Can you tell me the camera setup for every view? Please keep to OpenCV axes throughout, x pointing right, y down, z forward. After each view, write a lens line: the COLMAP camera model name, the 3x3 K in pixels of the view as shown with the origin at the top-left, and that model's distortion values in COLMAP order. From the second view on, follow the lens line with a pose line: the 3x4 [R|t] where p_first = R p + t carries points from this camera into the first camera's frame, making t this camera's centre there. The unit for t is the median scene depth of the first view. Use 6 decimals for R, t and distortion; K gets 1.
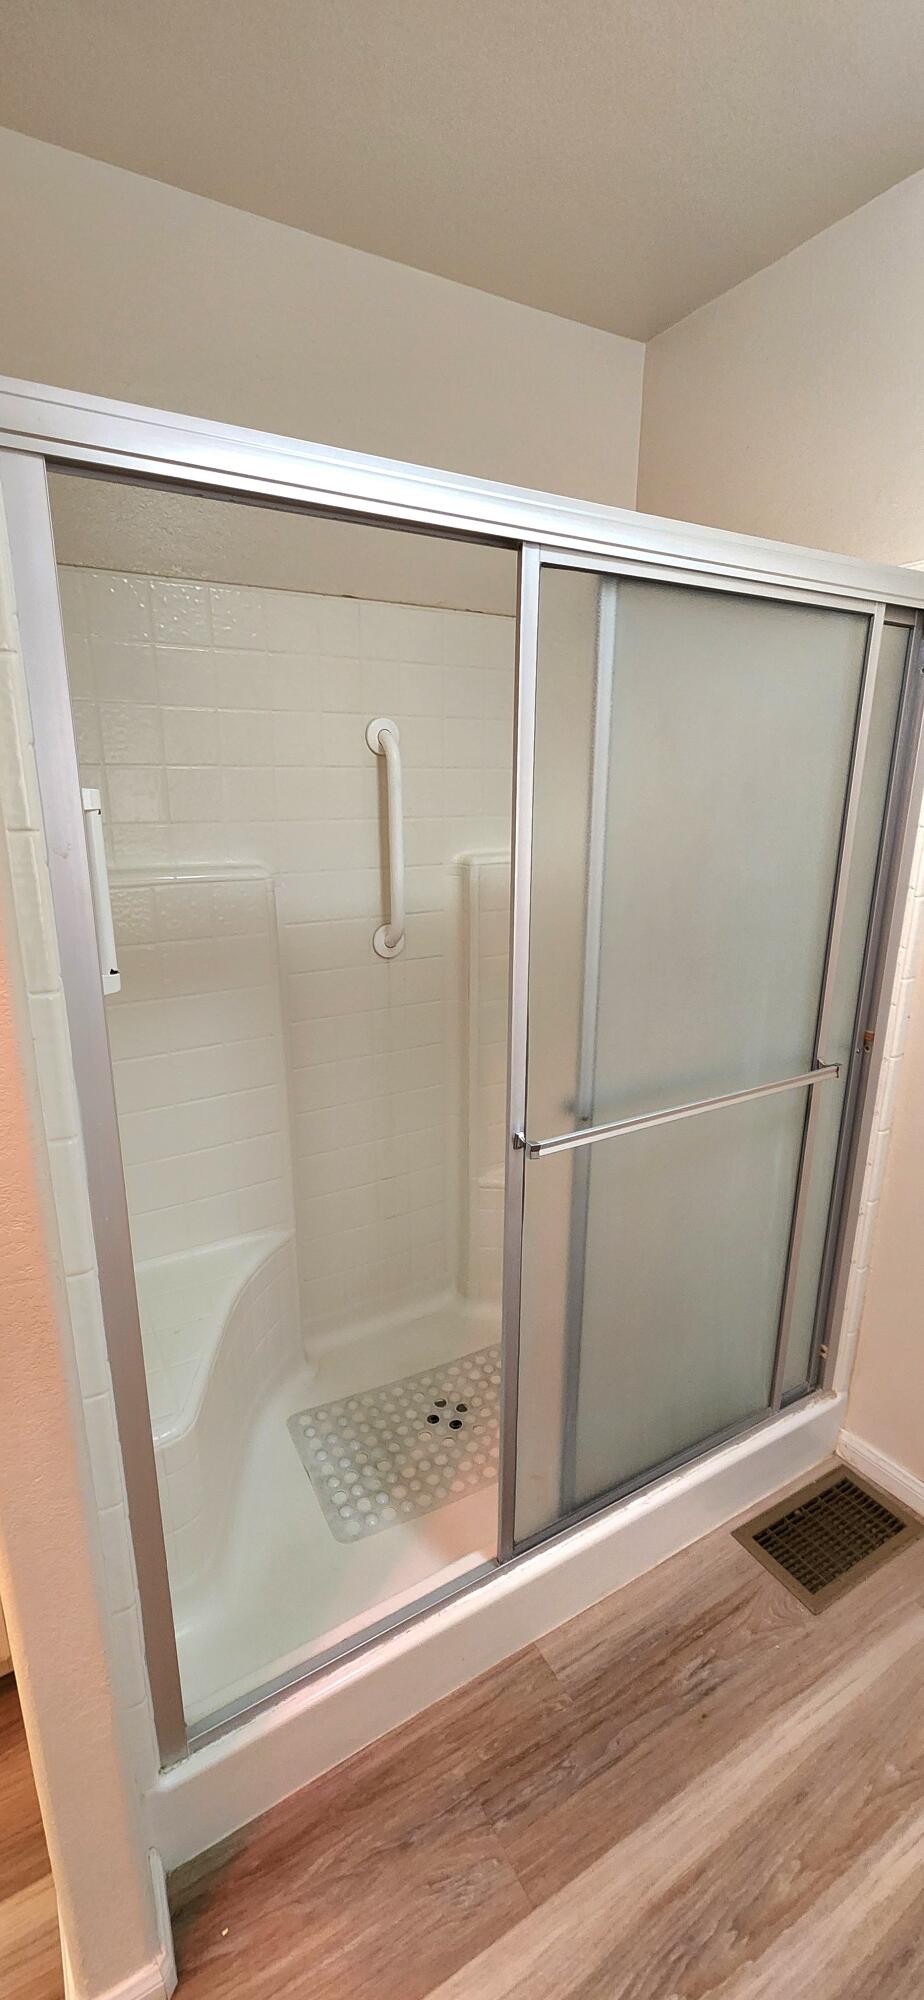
lens RADIAL K [[824.6, 0, 457.6], [0, 824.6, 1008.6], [0, 0, 1]] dist [-0.000839, -0.000024]
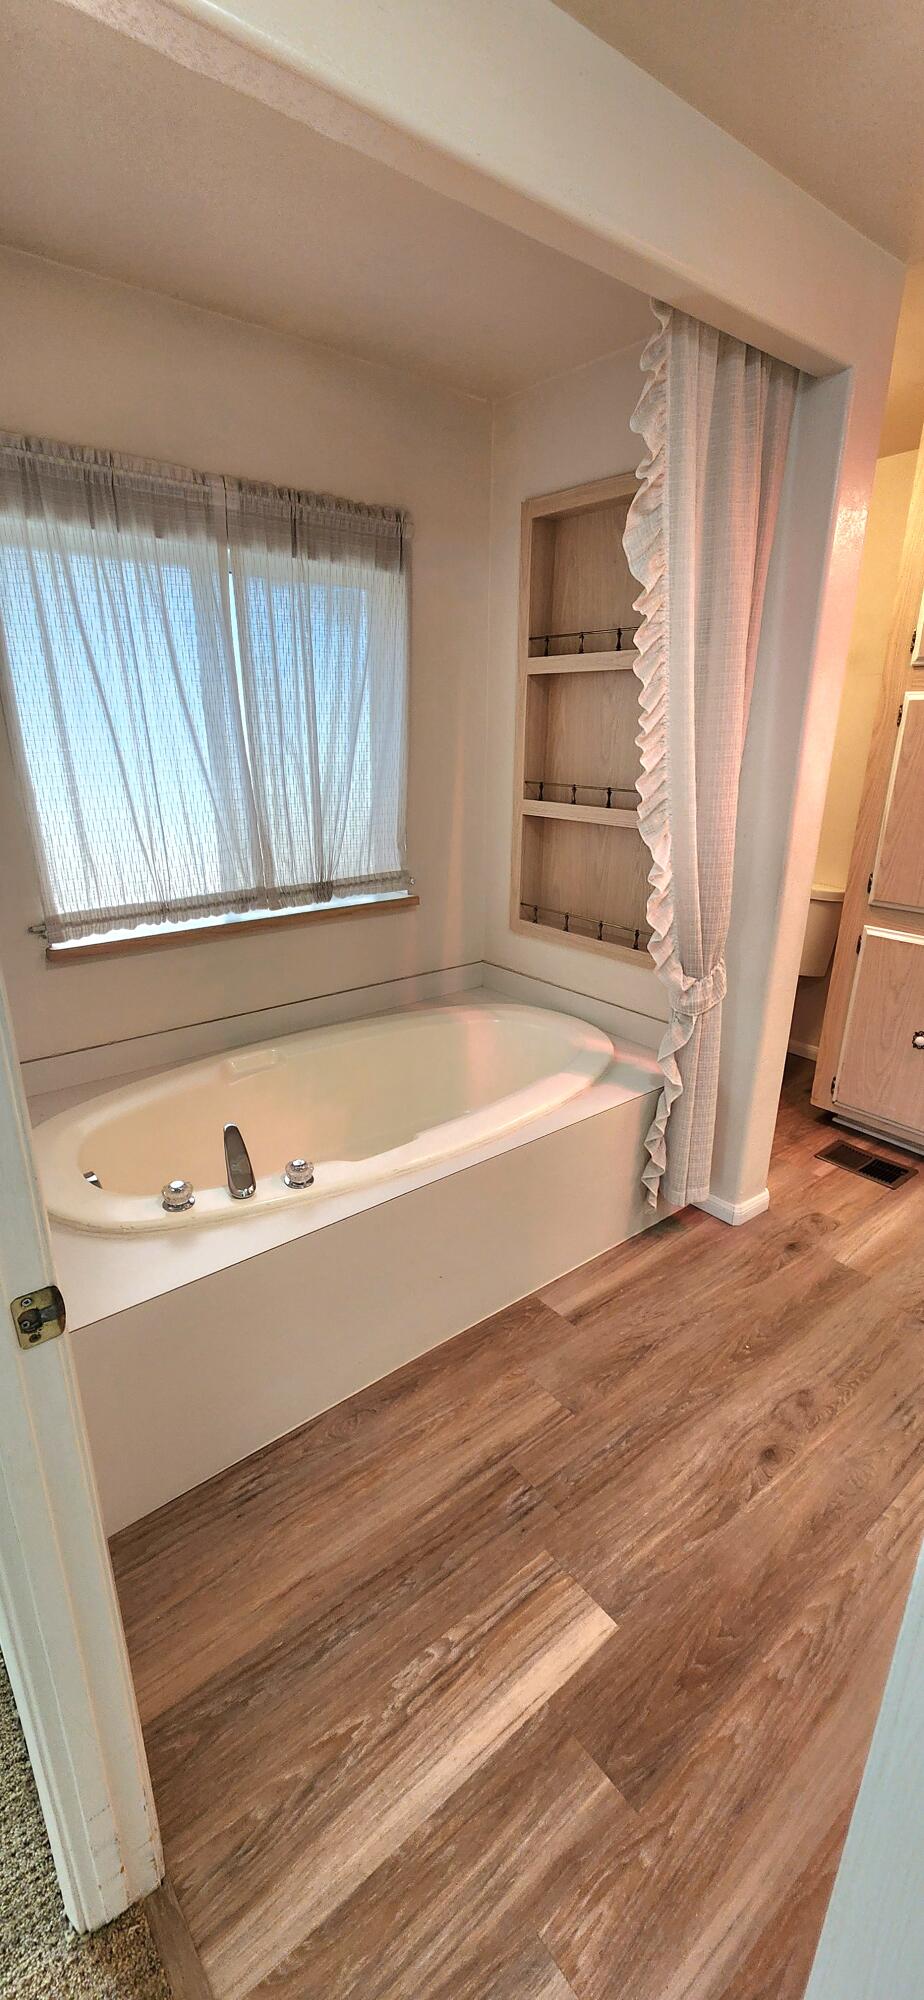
lens RADIAL K [[824.6, 0, 459.5], [0, 824.6, 1002.7], [0, 0, 1]] dist [-0.000839, -0.000024]
pose [[-0.983707, -0.007423, -0.179628, 0.948201], [-0.118711, 0.777171, 0.617991, -0.331252], [0.135014, 0.629246, -0.765389, 1.140625]]
